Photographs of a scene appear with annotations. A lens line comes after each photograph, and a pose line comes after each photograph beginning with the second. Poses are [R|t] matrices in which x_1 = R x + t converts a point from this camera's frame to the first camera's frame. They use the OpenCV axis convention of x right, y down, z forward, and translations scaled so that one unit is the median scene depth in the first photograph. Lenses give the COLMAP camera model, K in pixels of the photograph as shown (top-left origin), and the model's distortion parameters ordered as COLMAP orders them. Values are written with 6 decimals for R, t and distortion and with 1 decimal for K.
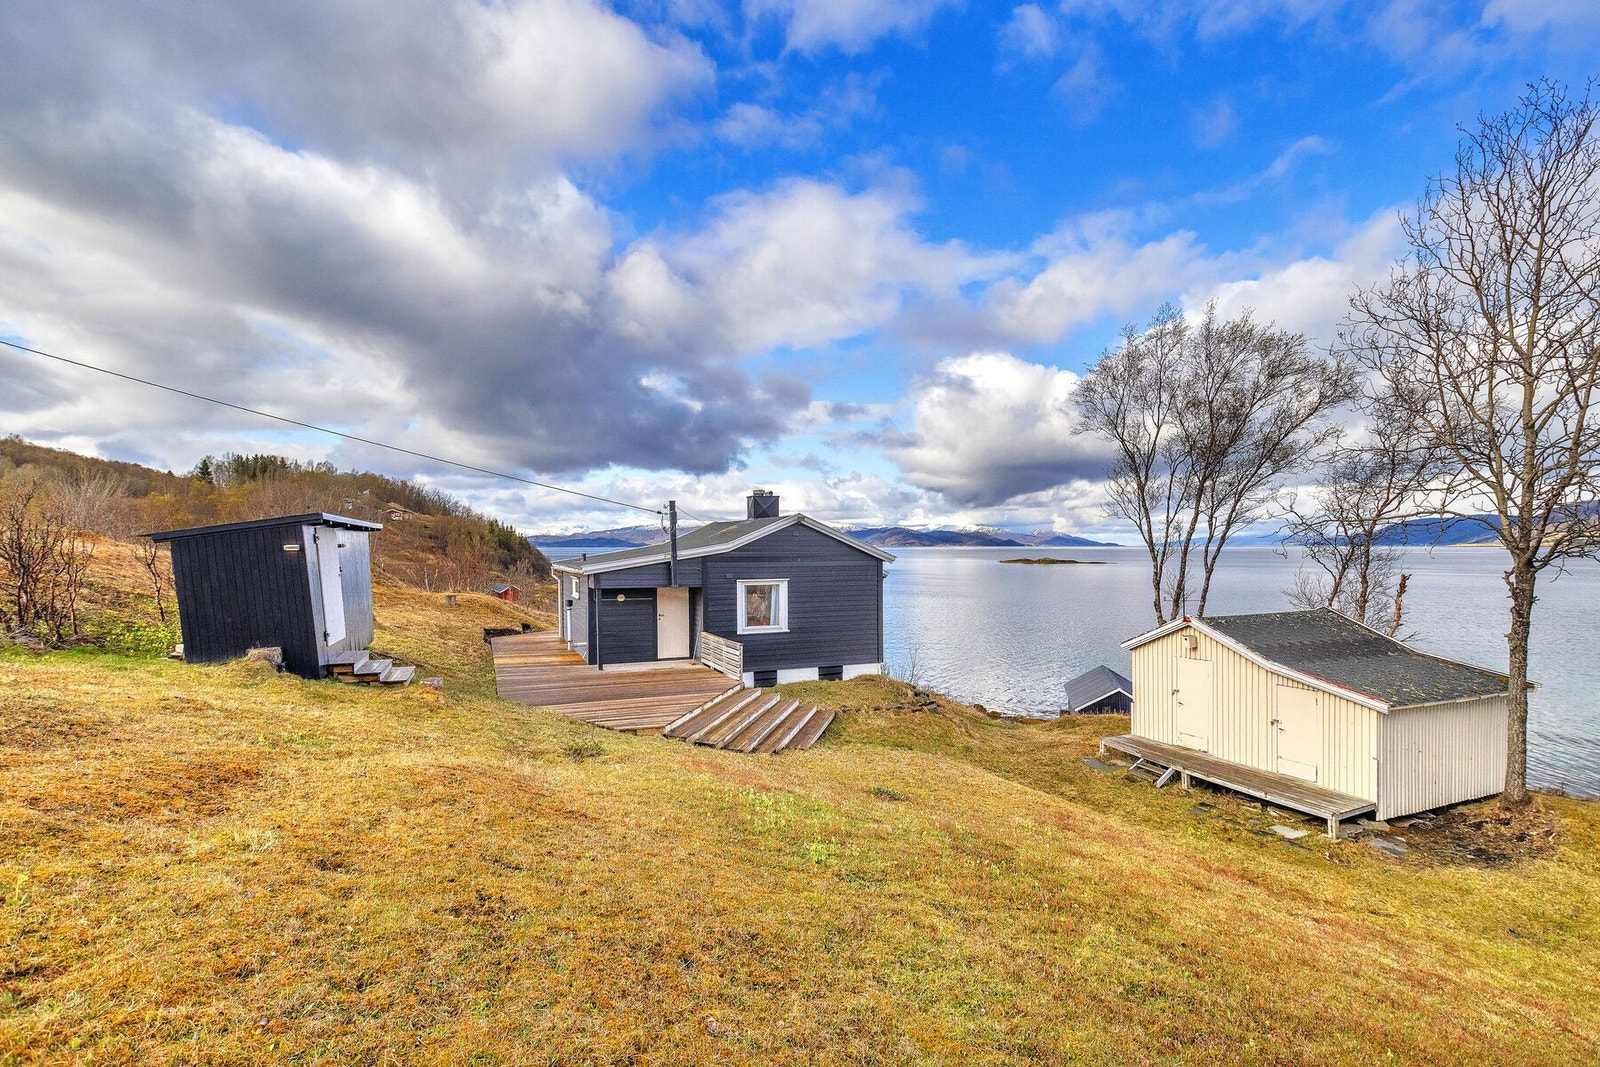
lens RADIAL K [[778.8, 0, 760.8], [0, 778.8, 557.5], [0, 0, 1]] dist [-0.002341, -0.000447]
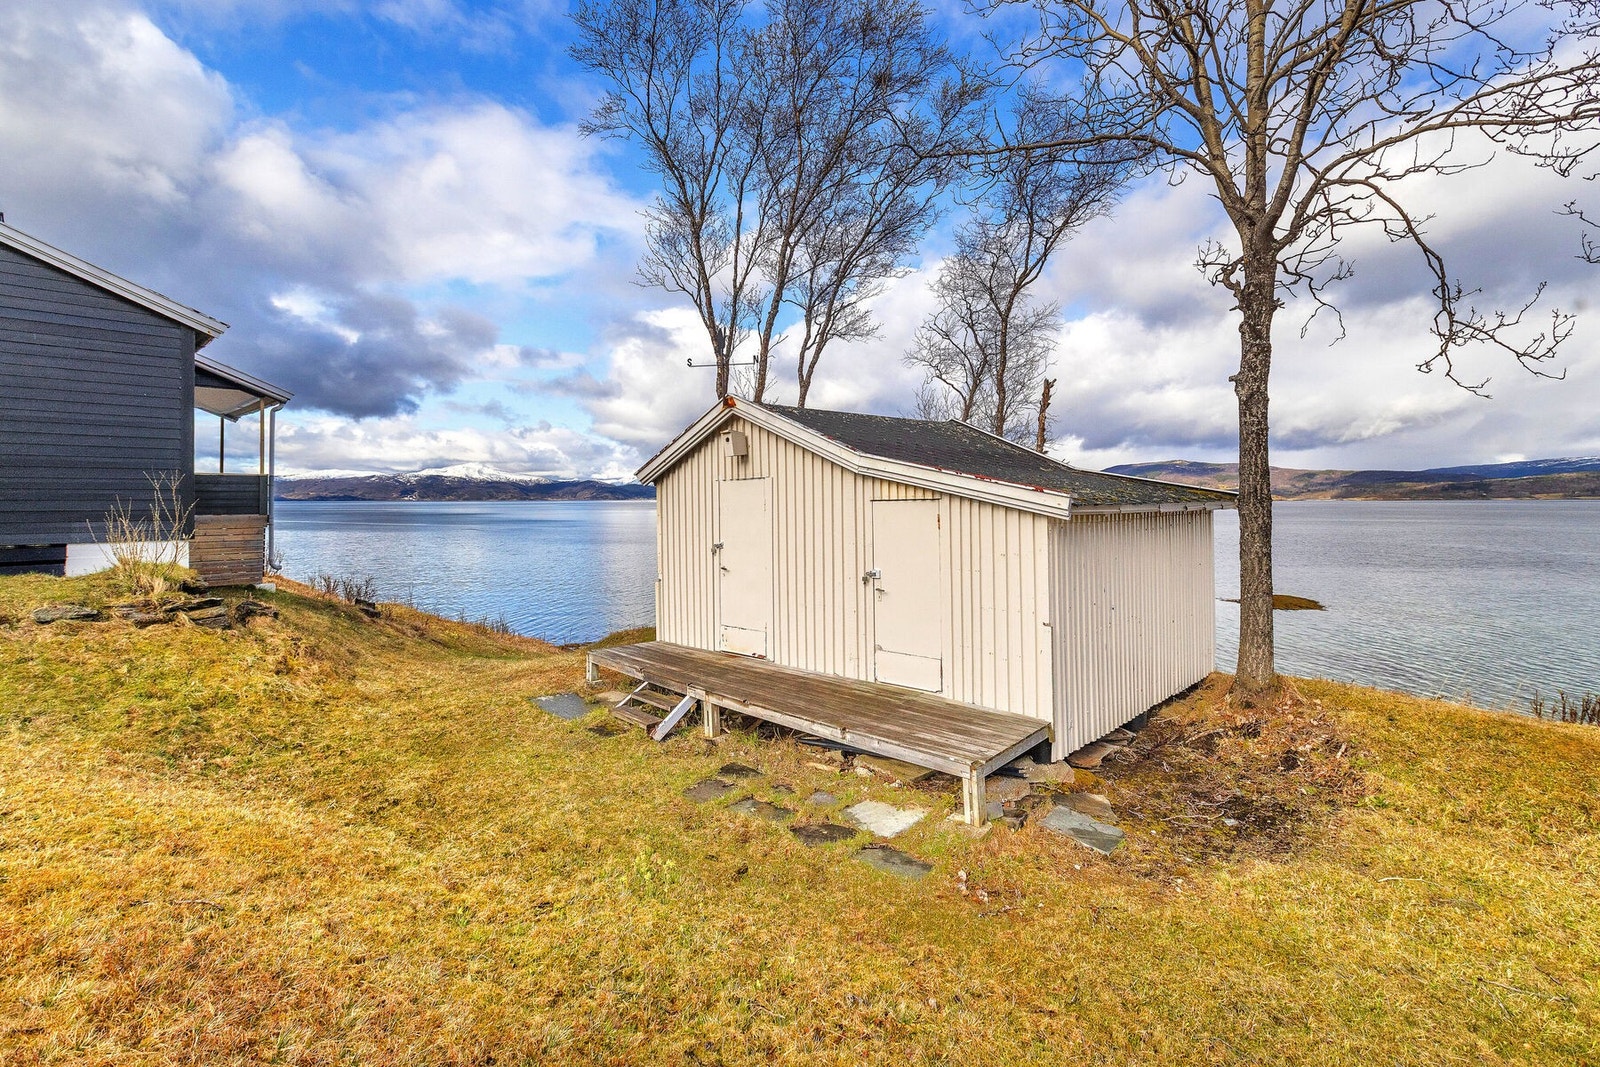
lens RADIAL K [[760.3, 0, 798.4], [0, 760.3, 496.1], [0, 0, 1]] dist [-0.001333, 0.000431]
pose [[0.912086, 0.002921, 0.409988, 0.387601], [0.009450, 0.999559, -0.028147, 0.158652], [-0.409889, 0.029547, 0.911657, 0.531413]]
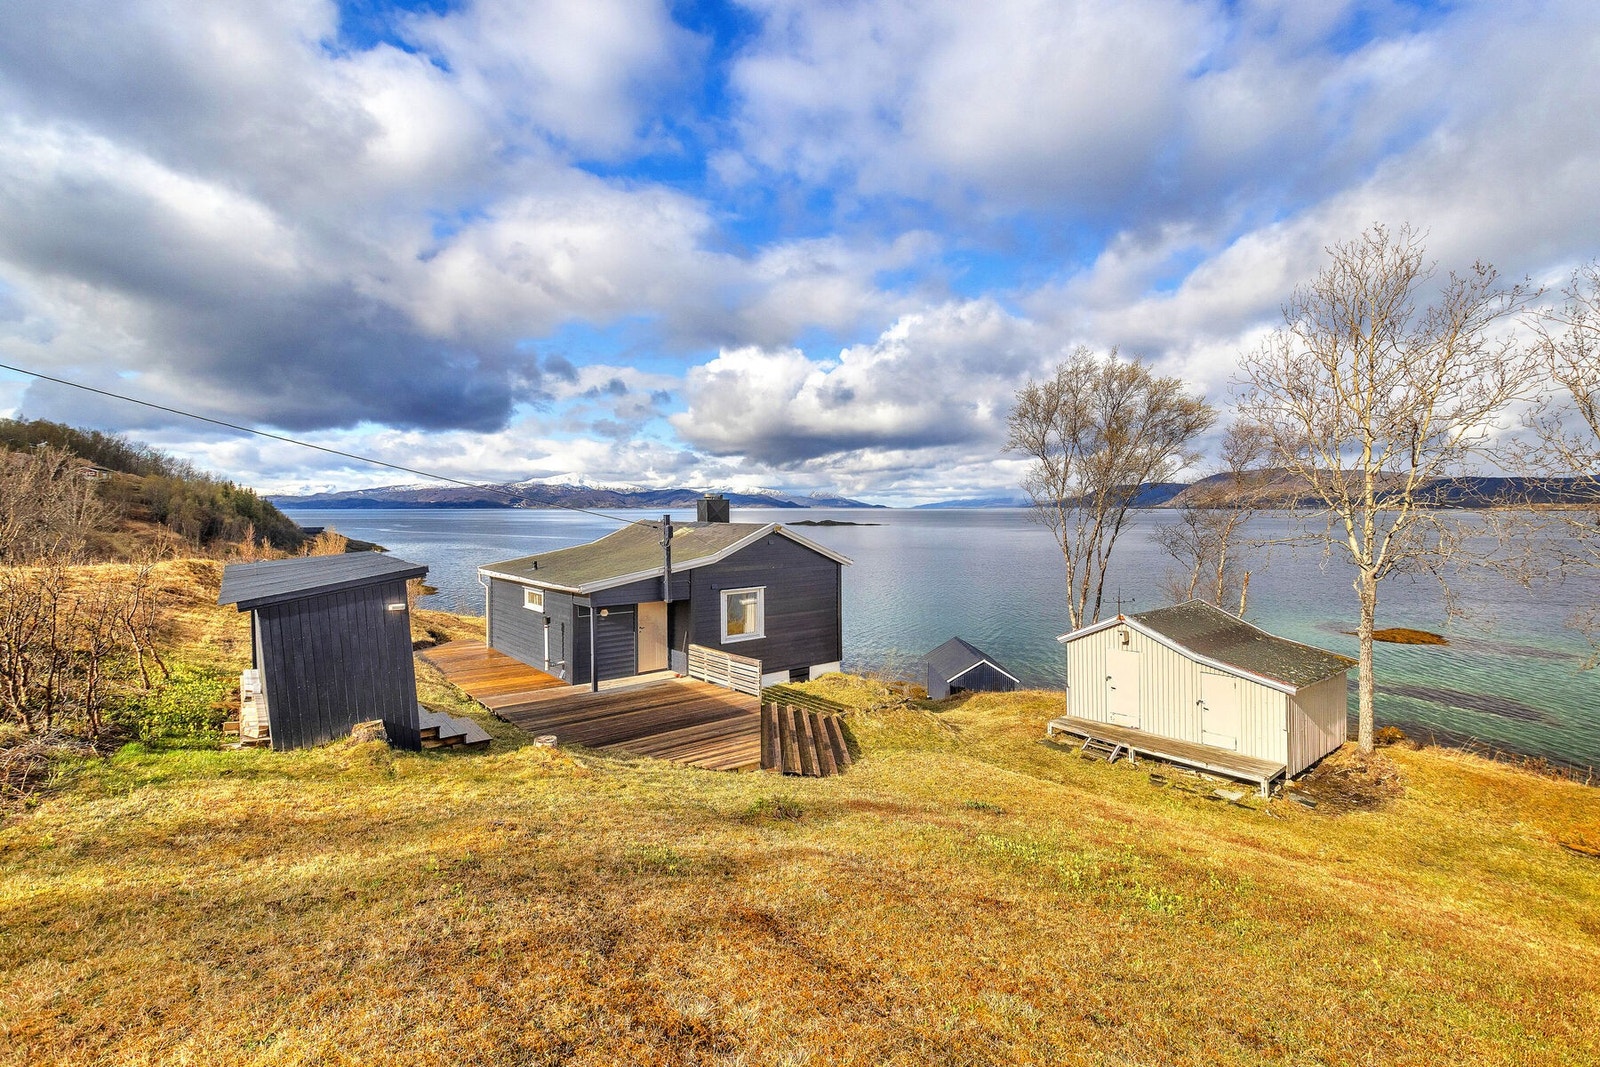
lens RADIAL K [[783.1, 0, 767.4], [0, 783.1, 508.4], [0, 0, 1]] dist [-0.000553, -0.000088]
pose [[0.955011, -0.002811, 0.296557, -0.327173], [0.005562, 0.999949, -0.008432, -0.081122], [-0.296519, 0.009702, 0.954978, 0.016209]]
